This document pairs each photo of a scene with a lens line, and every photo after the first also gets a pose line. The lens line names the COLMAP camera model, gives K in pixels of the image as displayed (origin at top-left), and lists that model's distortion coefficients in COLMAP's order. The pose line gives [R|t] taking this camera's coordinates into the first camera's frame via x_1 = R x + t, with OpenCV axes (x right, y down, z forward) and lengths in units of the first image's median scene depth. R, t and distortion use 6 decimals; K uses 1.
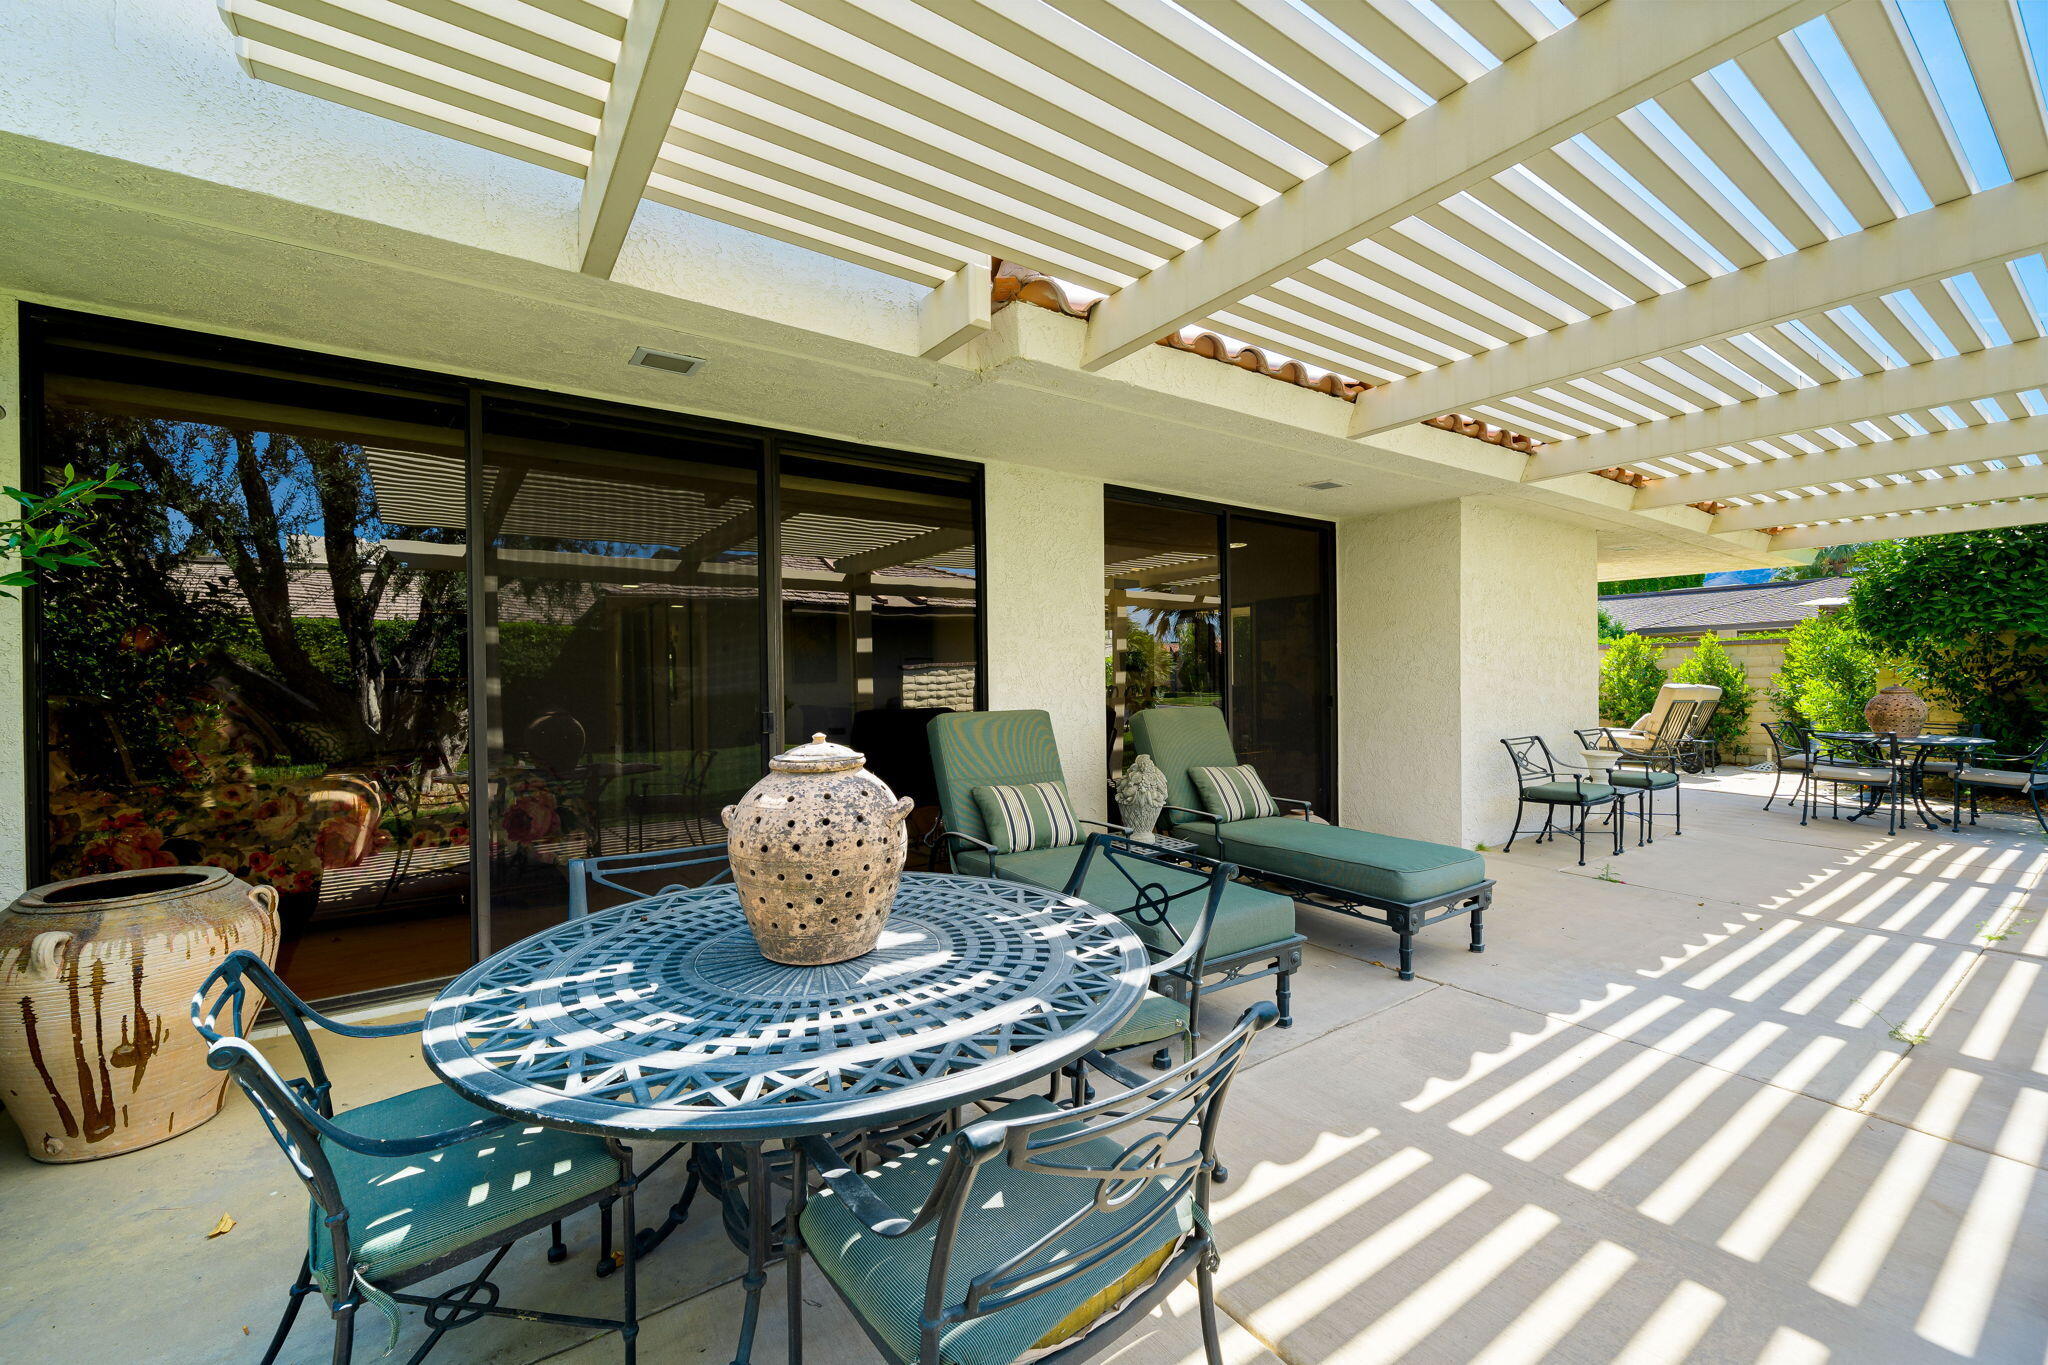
lens RADIAL K [[809.8, 0, 1006.5], [0, 809.8, 683.4], [0, 0, 1]] dist [-0.001752, 0.000031]
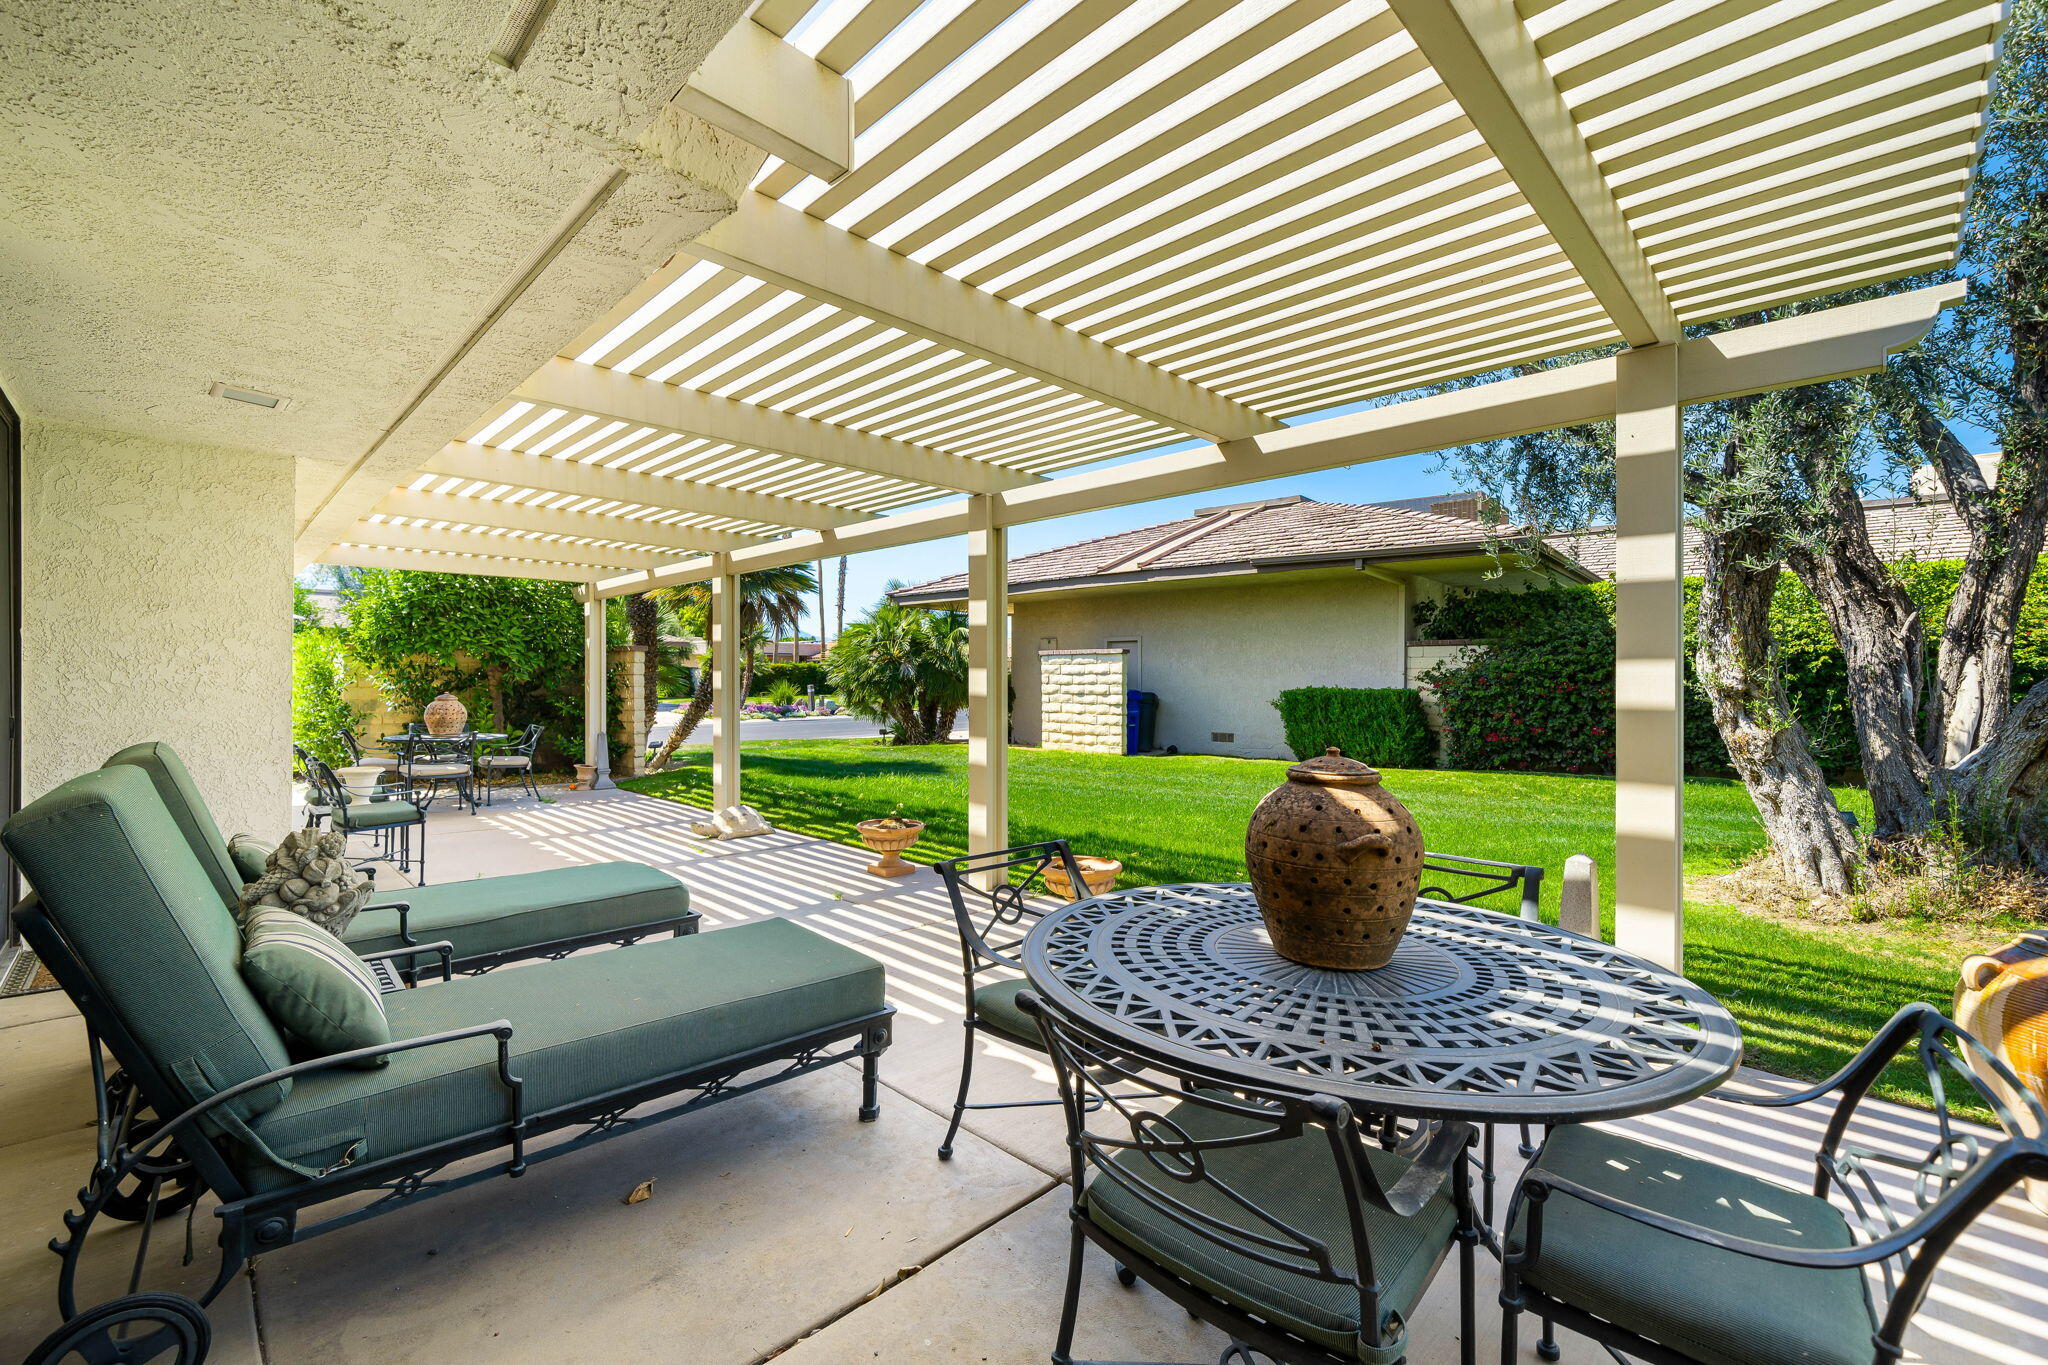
lens RADIAL K [[842.8, 0, 1007.5], [0, 842.8, 685.0], [0, 0, 1]] dist [0.001266, 0.000010]
pose [[-0.173733, 0.002624, 0.984789, -1.222714], [0.002933, 0.999993, -0.002147, -0.019698], [-0.984788, 0.002516, -0.173739, 1.590612]]
